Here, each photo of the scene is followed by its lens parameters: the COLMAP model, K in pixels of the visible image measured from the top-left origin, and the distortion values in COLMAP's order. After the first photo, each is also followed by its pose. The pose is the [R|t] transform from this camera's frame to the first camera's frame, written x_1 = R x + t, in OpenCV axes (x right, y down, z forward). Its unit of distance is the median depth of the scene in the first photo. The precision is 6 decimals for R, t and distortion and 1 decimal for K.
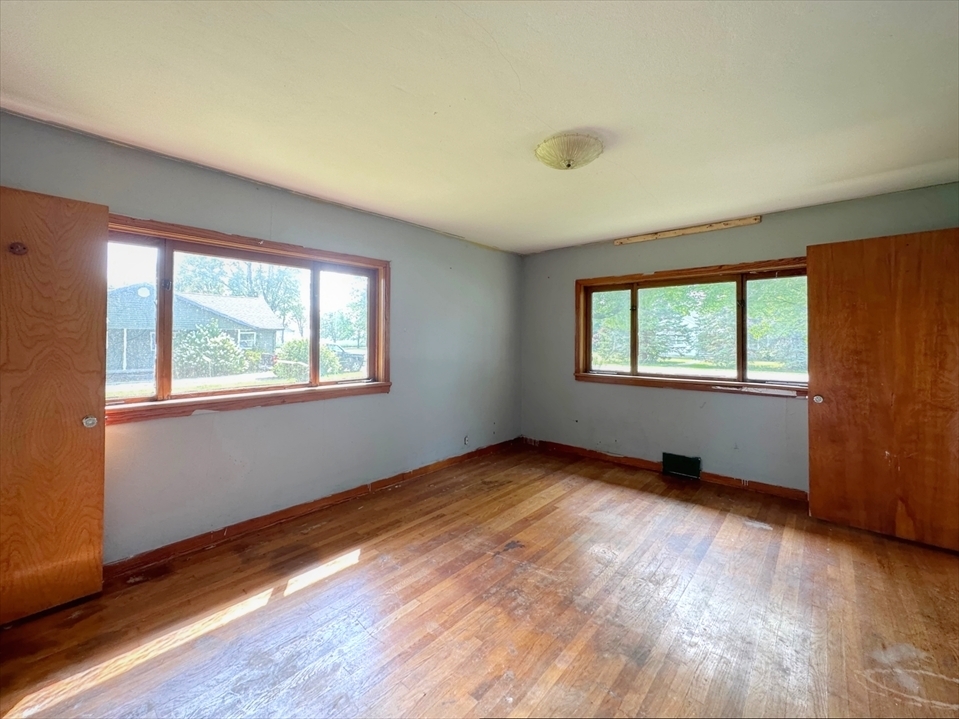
lens RADIAL K [[388.5, 0, 479.2], [0, 388.5, 345.3], [0, 0, 1]] dist [-0.000056, 0.000030]
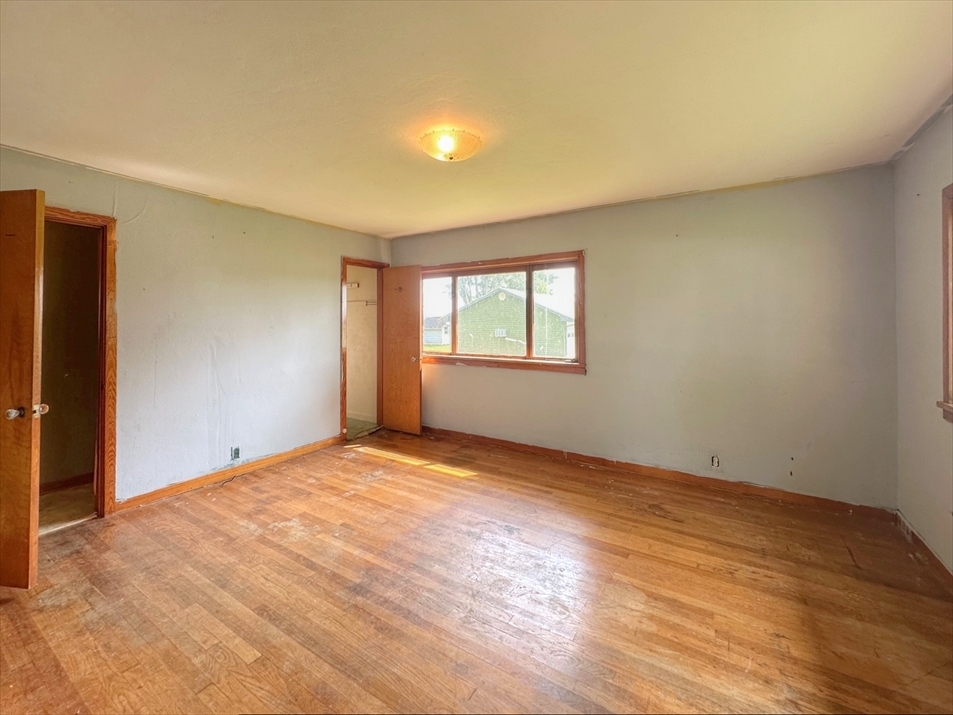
lens RADIAL K [[390.6, 0, 477.4], [0, 390.6, 331.2], [0, 0, 1]] dist [0.001477, 0.000135]
pose [[0.178254, 0.019113, -0.983799, 0.791881], [-0.013827, 0.999761, 0.016917, -0.009598], [0.983887, 0.010587, 0.178475, 0.547999]]
